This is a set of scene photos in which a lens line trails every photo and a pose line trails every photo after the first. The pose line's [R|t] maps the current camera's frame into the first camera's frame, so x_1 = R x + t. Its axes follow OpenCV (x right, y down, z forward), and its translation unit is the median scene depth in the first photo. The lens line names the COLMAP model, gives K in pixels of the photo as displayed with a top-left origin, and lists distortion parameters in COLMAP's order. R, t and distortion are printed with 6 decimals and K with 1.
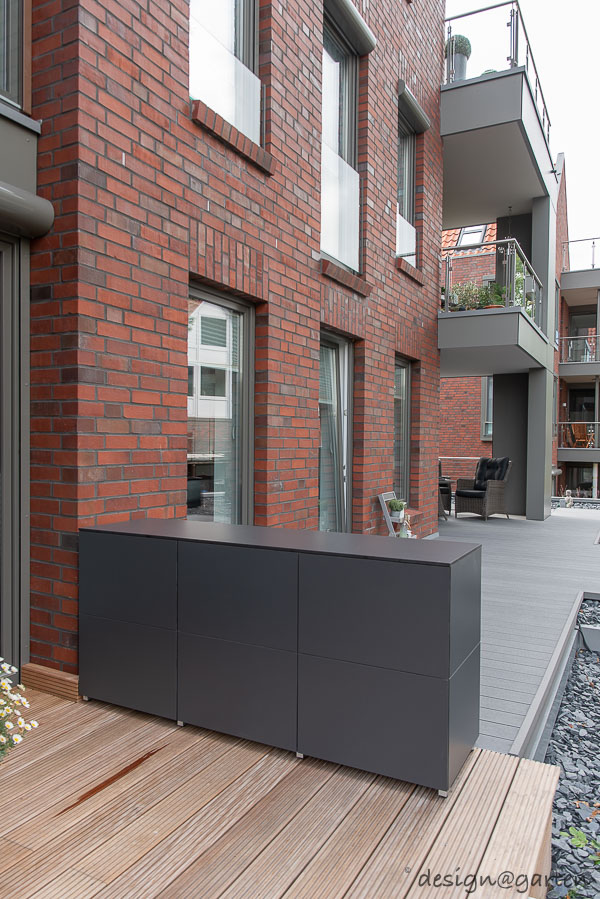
lens RADIAL K [[644.7, 0, 300.0], [0, 644.7, 449.5], [0, 0, 1]] dist [0.006948, -0.009993]
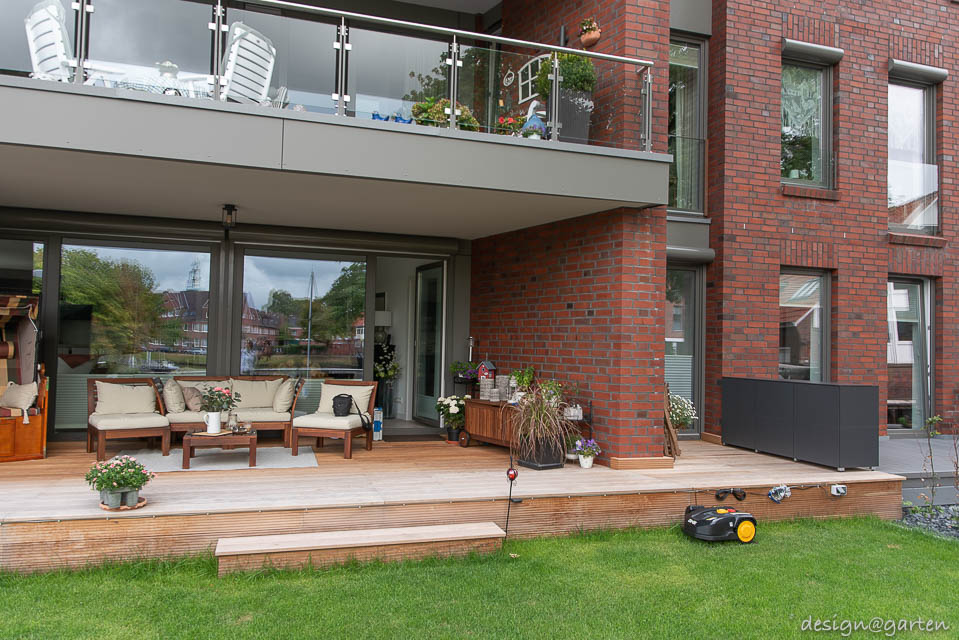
lens RADIAL K [[687.7, 0, 465.3], [0, 687.7, 325.1], [0, 0, 1]] dist [0.006948, -0.009993]
pose [[0.709287, -0.009491, -0.704856, 0.665144], [-0.026774, 0.998825, -0.040391, 0.041753], [0.704412, 0.047521, 0.708199, -1.284411]]
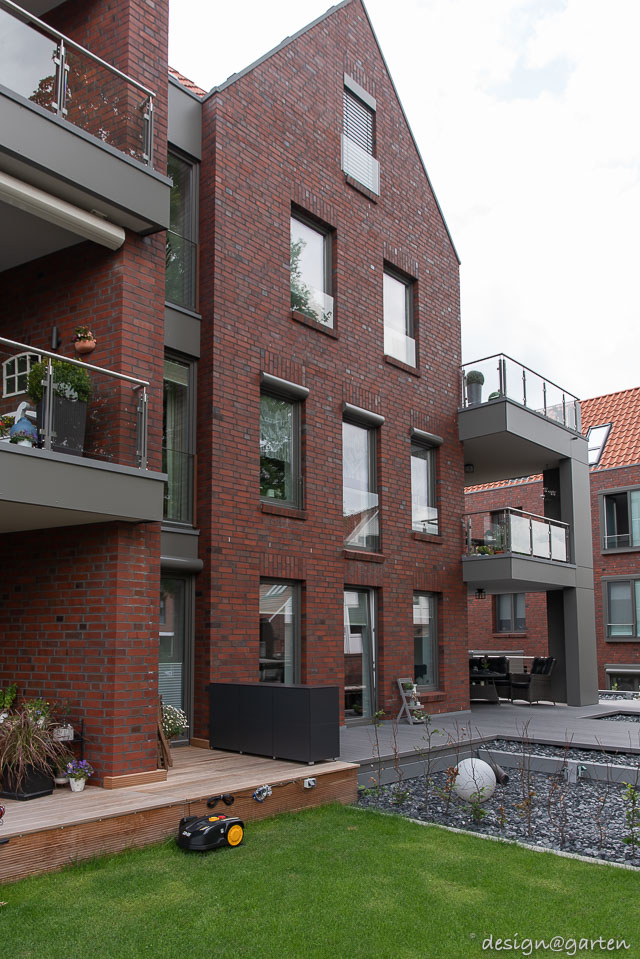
lens RADIAL K [[716.2, 0, 315.4], [0, 716.2, 576.5], [0, 0, 1]] dist [-0.001616, -0.006512]
pose [[0.964069, -0.031702, -0.263753, 0.673775], [0.004727, 0.994744, -0.102285, -0.008116], [0.265610, 0.097363, 0.959152, -1.365260]]
